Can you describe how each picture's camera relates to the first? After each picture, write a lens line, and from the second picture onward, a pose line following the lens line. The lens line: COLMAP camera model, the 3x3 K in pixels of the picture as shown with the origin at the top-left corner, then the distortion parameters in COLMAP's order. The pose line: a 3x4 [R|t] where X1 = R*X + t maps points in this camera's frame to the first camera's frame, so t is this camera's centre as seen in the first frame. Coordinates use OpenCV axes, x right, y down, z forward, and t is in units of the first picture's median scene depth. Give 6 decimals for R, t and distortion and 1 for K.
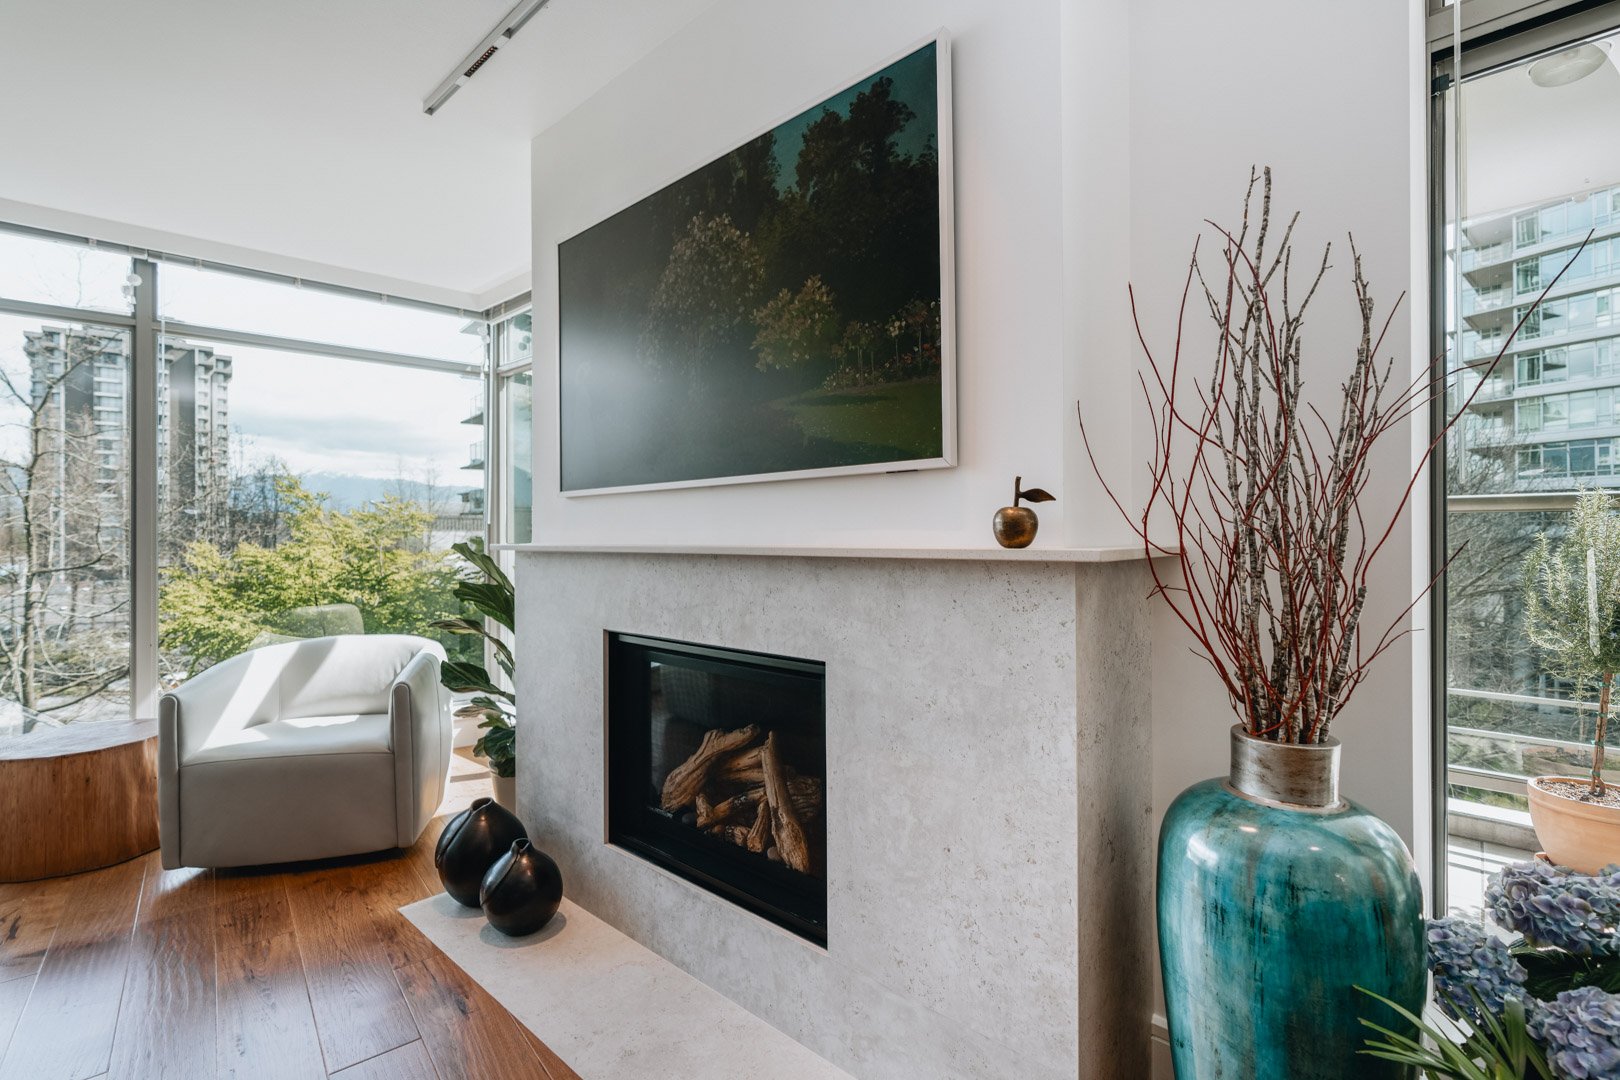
lens RADIAL K [[727.3, 0, 804.4], [0, 727.3, 534.7], [0, 0, 1]] dist [-0.003223, 0.000606]
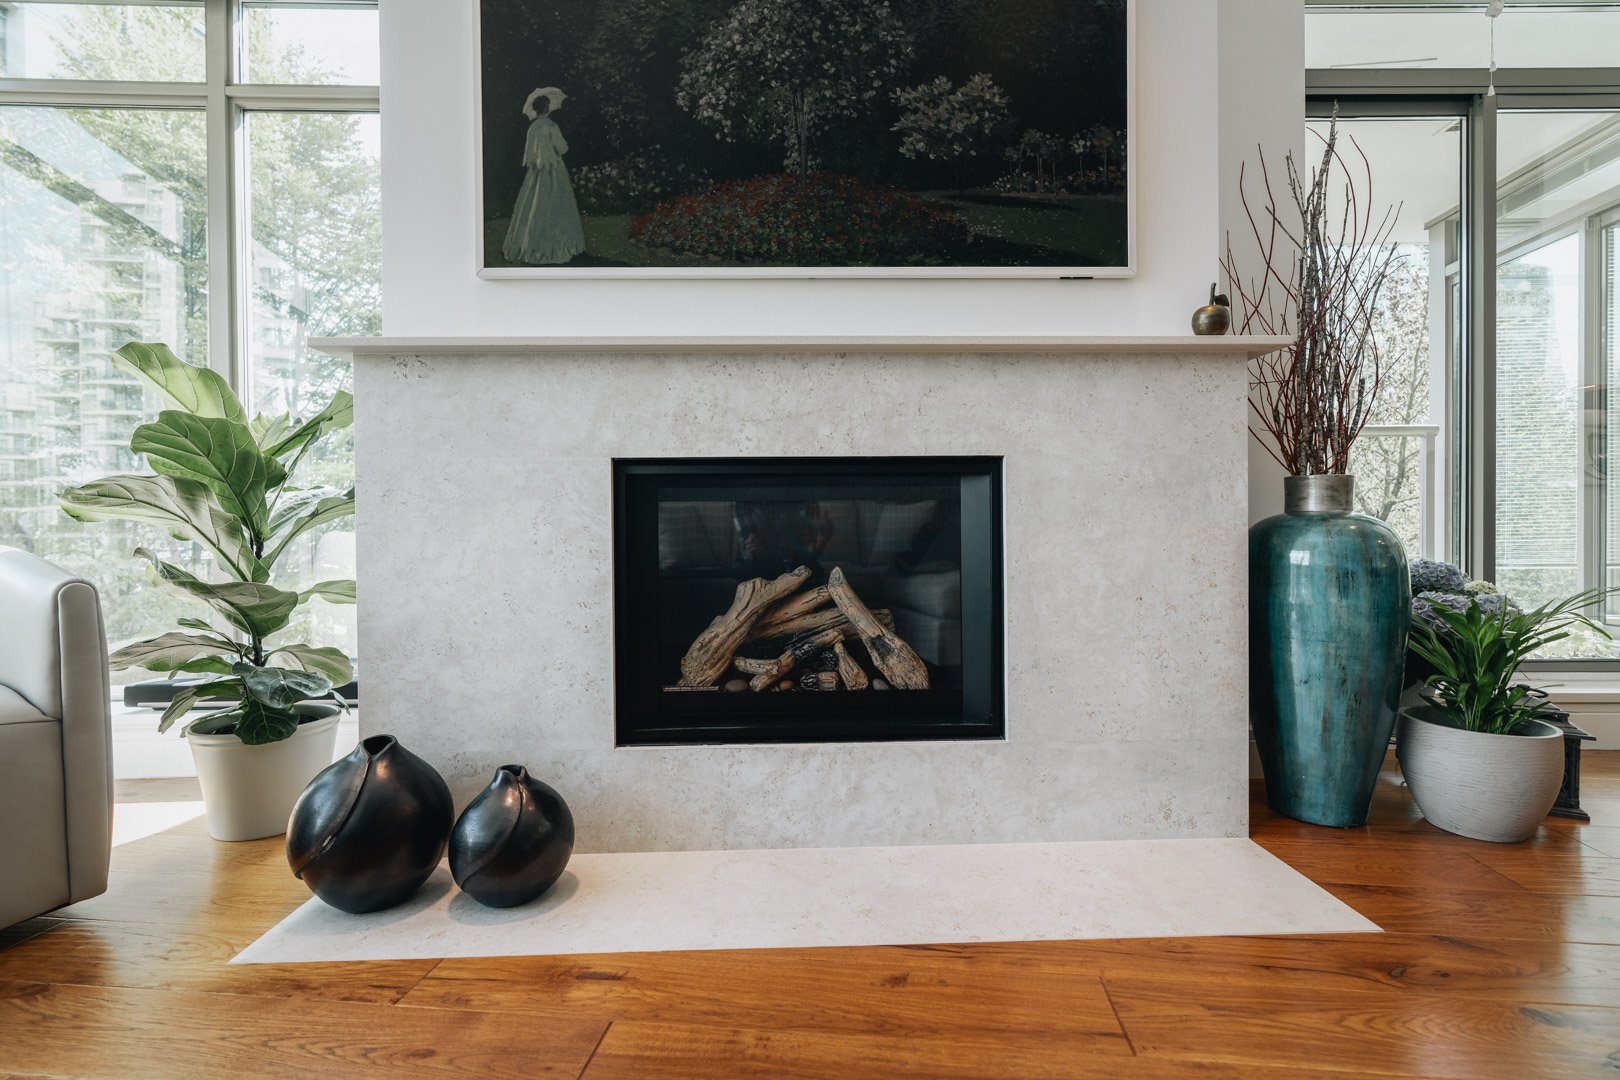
lens RADIAL K [[727.3, 0, 804.4], [0, 727.3, 534.7], [0, 0, 1]] dist [-0.003223, 0.000606]
pose [[0.724018, -0.007187, 0.689744, -0.774041], [0.003099, 0.999970, 0.007166, 0.244420], [-0.689775, -0.003051, 0.724018, 0.399231]]
